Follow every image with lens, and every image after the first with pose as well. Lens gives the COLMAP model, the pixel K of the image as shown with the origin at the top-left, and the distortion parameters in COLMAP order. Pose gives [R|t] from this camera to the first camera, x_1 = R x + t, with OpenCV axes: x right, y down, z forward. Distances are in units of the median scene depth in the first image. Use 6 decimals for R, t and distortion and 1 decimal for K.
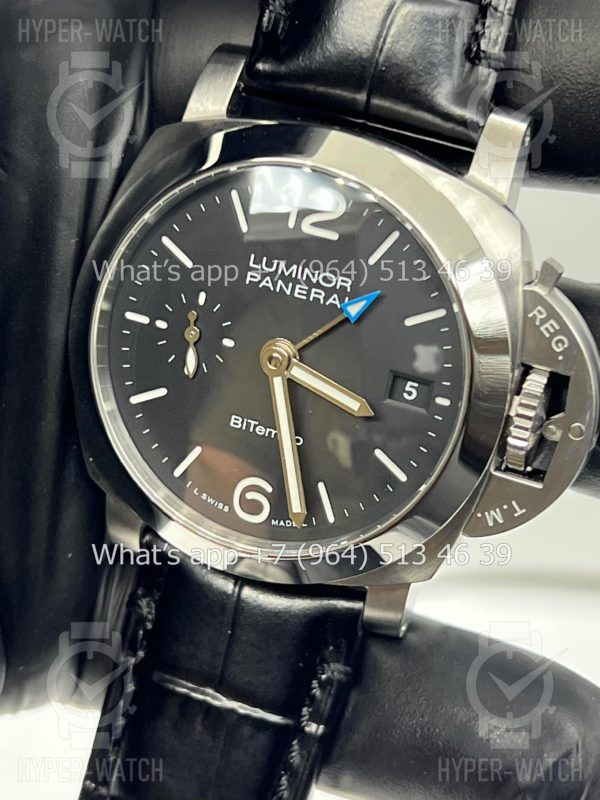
lens RADIAL K [[1887.1, 0, 300.0], [0, 1887.1, 400.0], [0, 0, 1]] dist [0.323980, 0.060219]
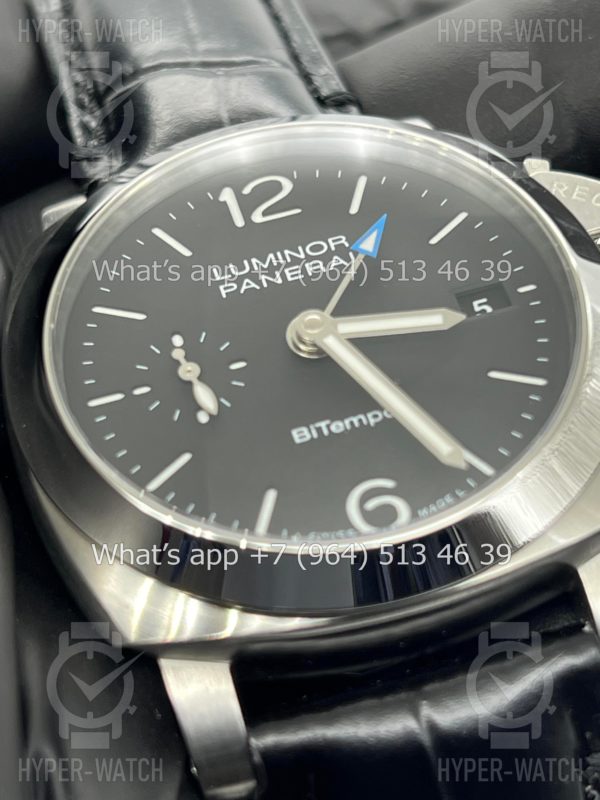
lens RADIAL K [[1887.1, 0, 300.0], [0, 1887.1, 400.0], [0, 0, 1]] dist [0.323980, 0.060219]
pose [[0.841492, -0.226319, 0.490582, -0.389205], [0.518610, 0.592900, -0.616047, 0.452149], [-0.151443, 0.772819, 0.616292, 0.563705]]
